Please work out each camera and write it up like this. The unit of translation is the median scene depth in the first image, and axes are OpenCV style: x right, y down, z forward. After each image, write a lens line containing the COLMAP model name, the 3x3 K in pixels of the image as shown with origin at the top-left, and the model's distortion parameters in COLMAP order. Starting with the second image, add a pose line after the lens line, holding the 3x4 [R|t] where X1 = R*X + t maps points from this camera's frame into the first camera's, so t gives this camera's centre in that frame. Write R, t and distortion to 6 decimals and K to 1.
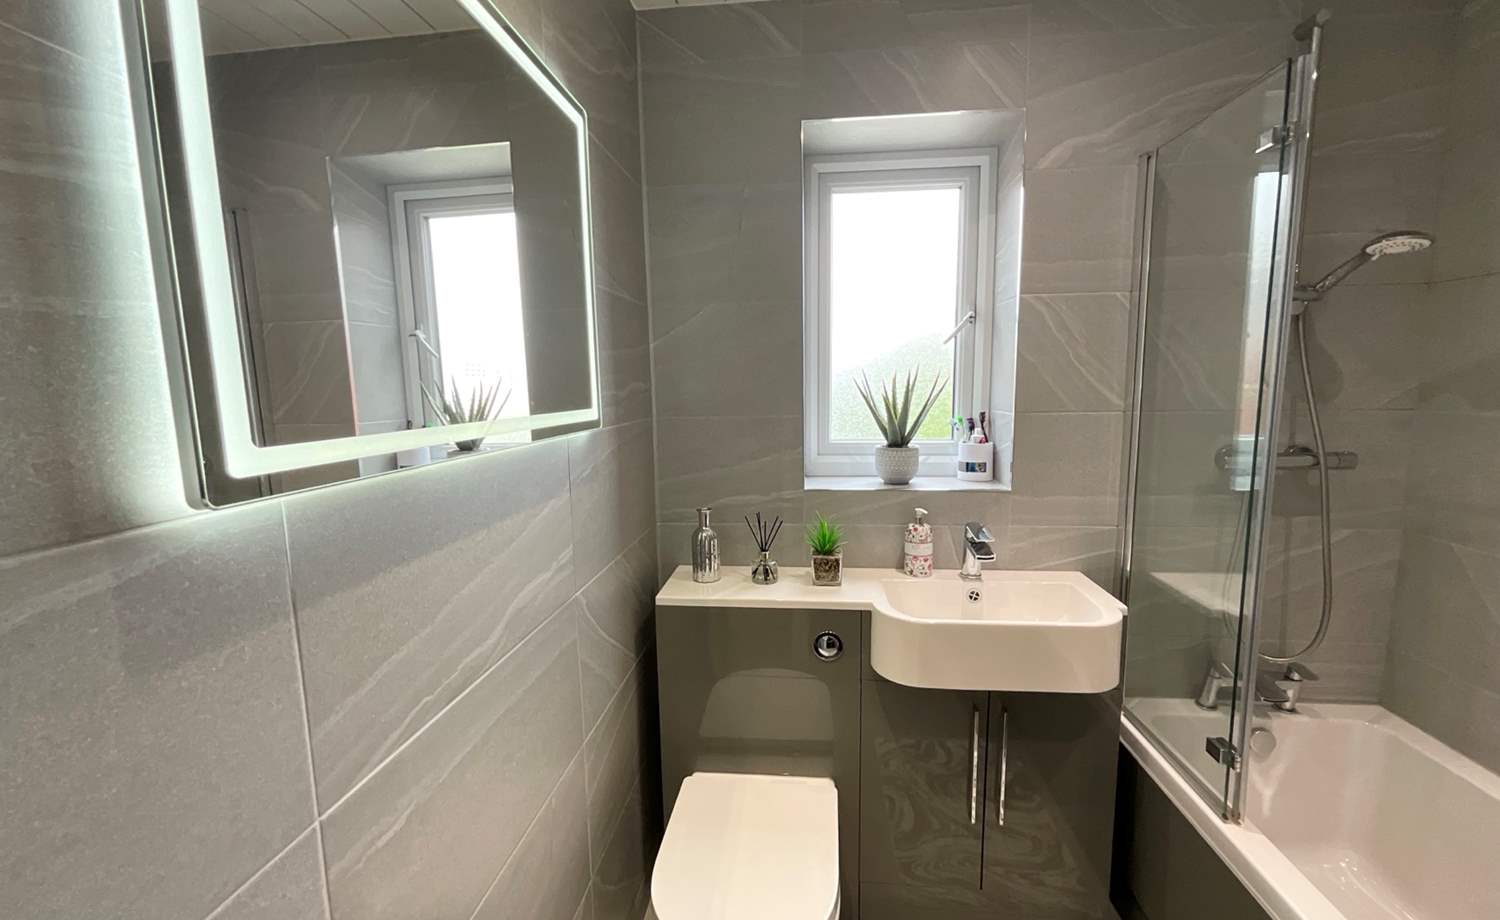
lens RADIAL K [[612.1, 0, 754.4], [0, 612.1, 461.2], [0, 0, 1]] dist [0.007919, 0.000106]
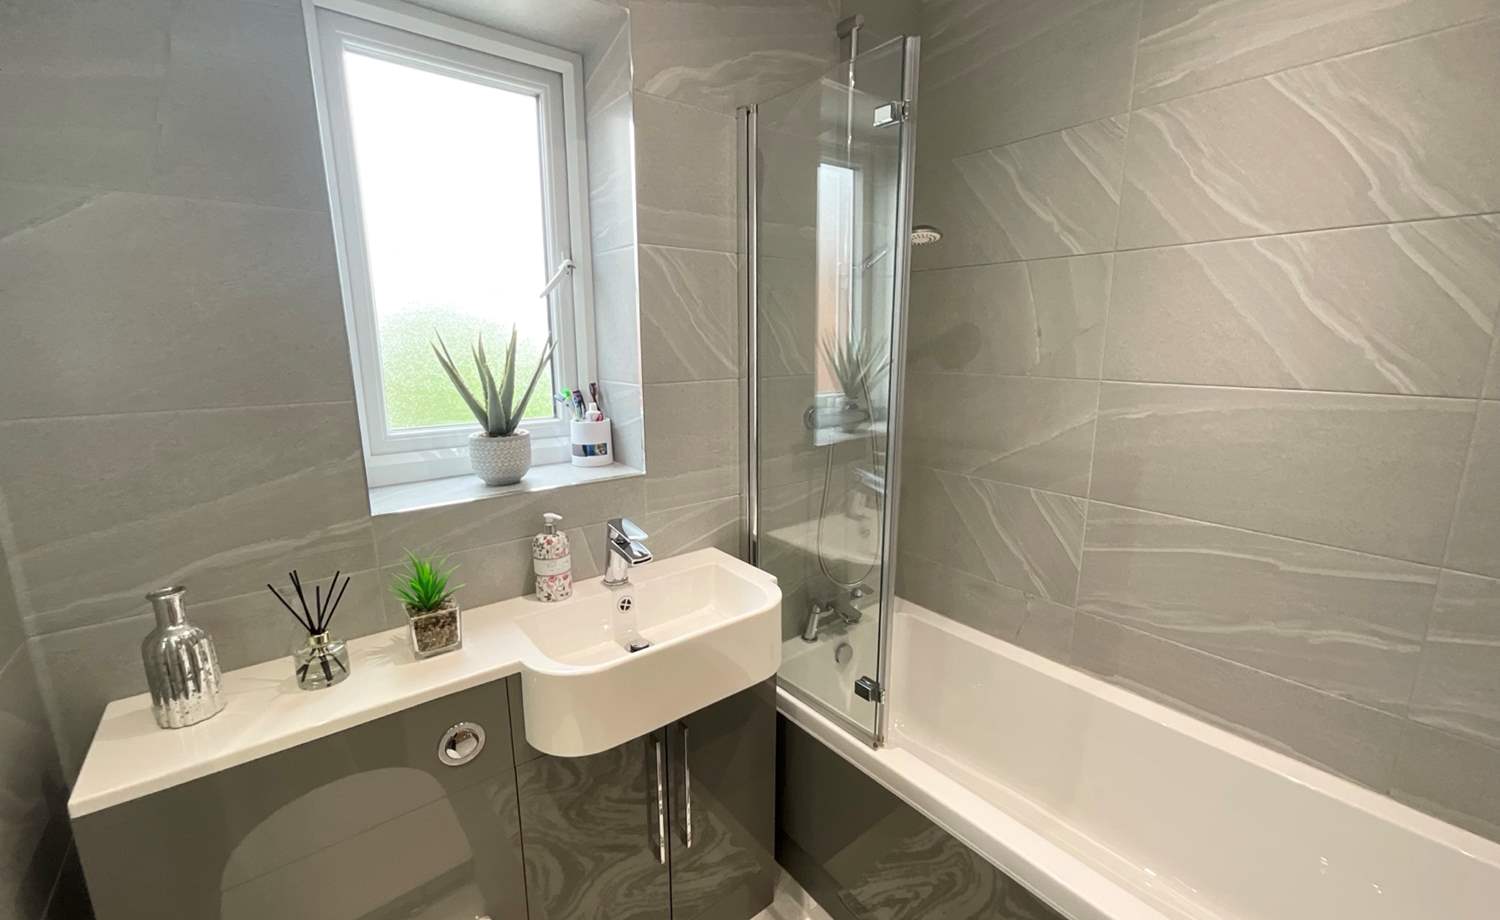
lens RADIAL K [[610.4, 0, 750.0], [0, 610.4, 460.0], [0, 0, 1]] dist [-0.000810, 0.000610]
pose [[0.722560, -0.126386, 0.679657, -0.061670], [0.082838, 0.991891, 0.096381, -0.043362], [-0.686327, -0.013340, 0.727171, 0.270203]]
